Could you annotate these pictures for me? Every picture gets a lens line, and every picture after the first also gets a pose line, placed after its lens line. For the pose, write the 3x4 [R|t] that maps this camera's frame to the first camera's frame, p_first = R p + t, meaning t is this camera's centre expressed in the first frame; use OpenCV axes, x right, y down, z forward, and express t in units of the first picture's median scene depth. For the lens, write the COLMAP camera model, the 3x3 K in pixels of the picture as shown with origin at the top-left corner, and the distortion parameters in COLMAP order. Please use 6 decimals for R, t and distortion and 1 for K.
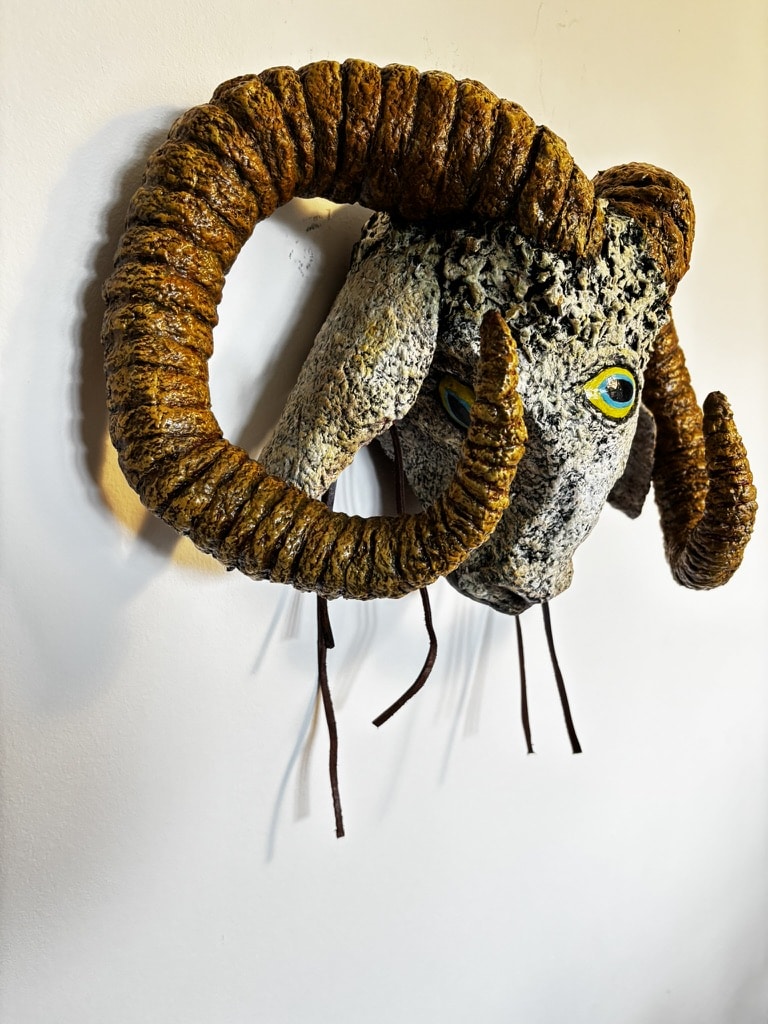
lens RADIAL K [[785.4, 0, 383.3], [0, 785.4, 523.2], [0, 0, 1]] dist [0.115444, -0.447200]
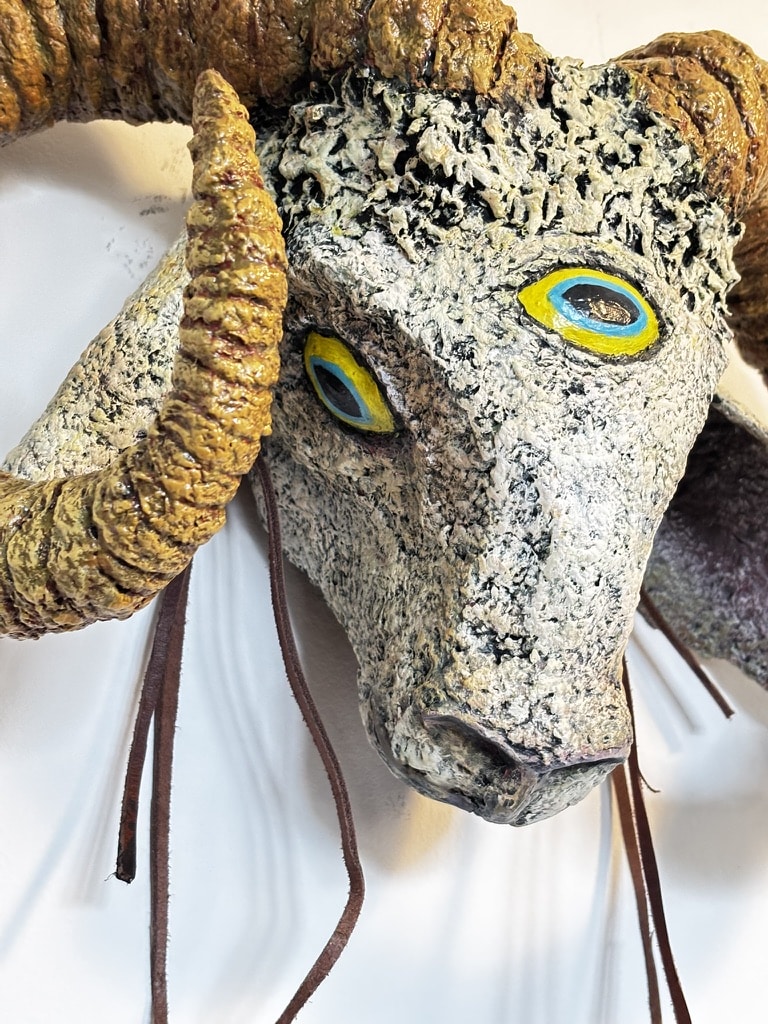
lens RADIAL K [[1544.9, 0, 390.5], [0, 1544.9, 511.1], [0, 0, 1]] dist [0.286556, -1.573948]
pose [[0.966054, -0.119512, -0.229033, 0.402479], [0.001598, 0.889305, -0.457311, 0.466824], [0.258334, 0.441421, 0.859308, 0.104806]]
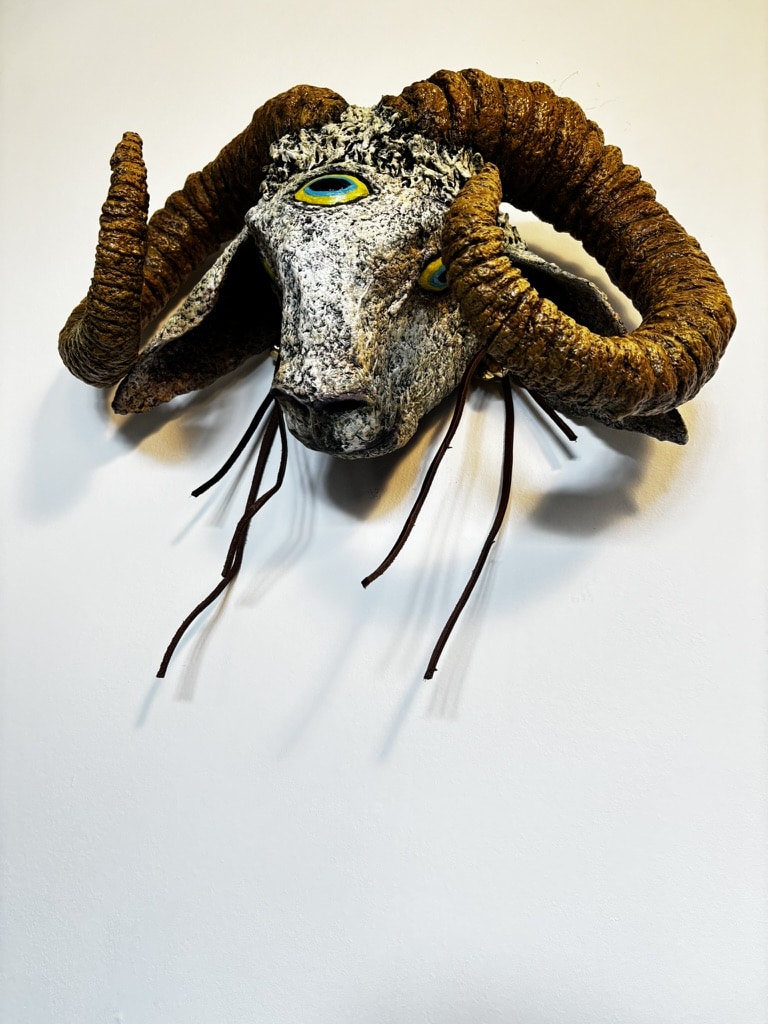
lens RADIAL K [[780.1, 0, 391.0], [0, 780.1, 526.1], [0, 0, 1]] dist [0.050130, -0.161819]
pose [[0.613449, -0.267513, -0.743046, 1.100668], [-0.253913, 0.824113, -0.506326, 0.814700], [0.747803, 0.499274, 0.437626, 0.848760]]
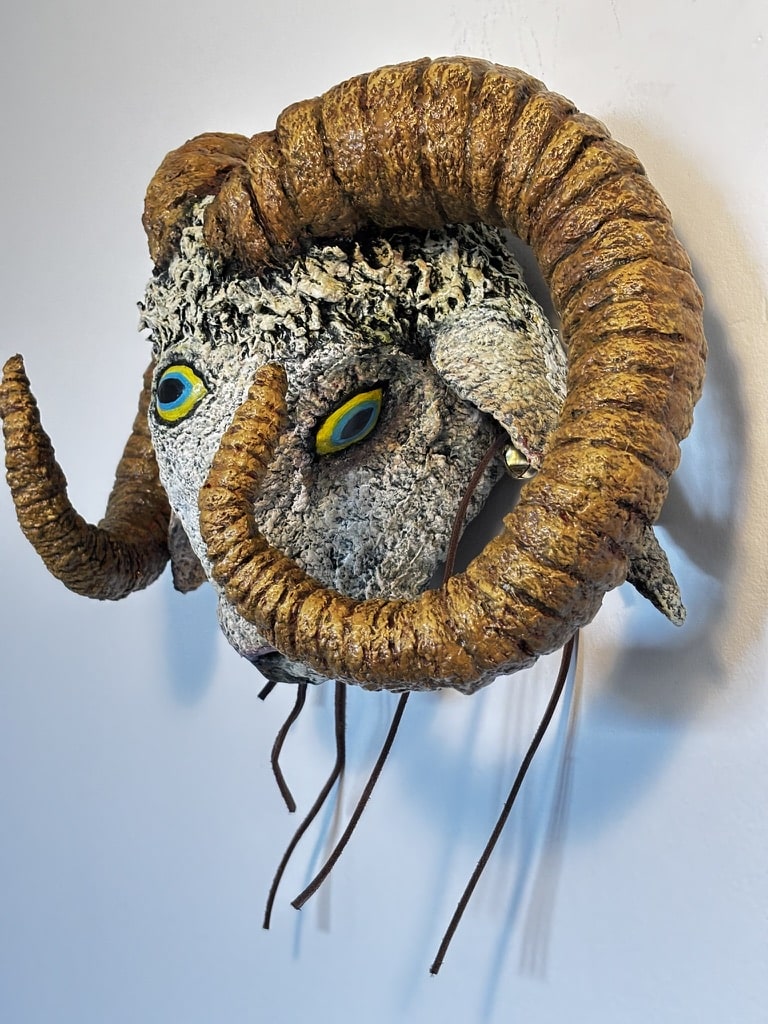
lens RADIAL K [[1544.9, 0, 390.5], [0, 1544.9, 511.1], [0, 0, 1]] dist [0.286556, -1.573948]
pose [[-0.071776, -0.086641, -0.993651, 2.095669], [-0.187899, 0.979558, -0.071839, 0.047208], [0.979562, 0.181550, -0.086589, 1.475130]]
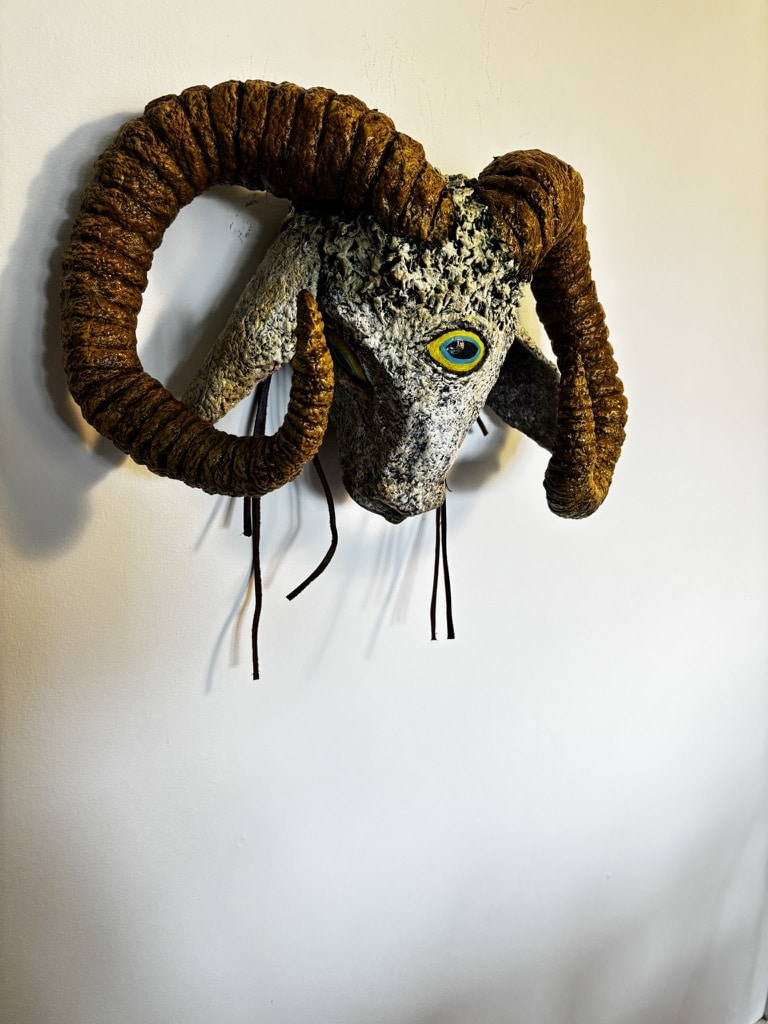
lens RADIAL K [[774.4, 0, 385.0], [0, 774.4, 529.1], [0, 0, 1]] dist [0.099757, -0.356620]
pose [[0.986244, 0.085834, -0.141261, 0.391835], [-0.070488, 0.991398, 0.110276, -0.013231], [0.149511, -0.098802, 0.983811, -0.272441]]
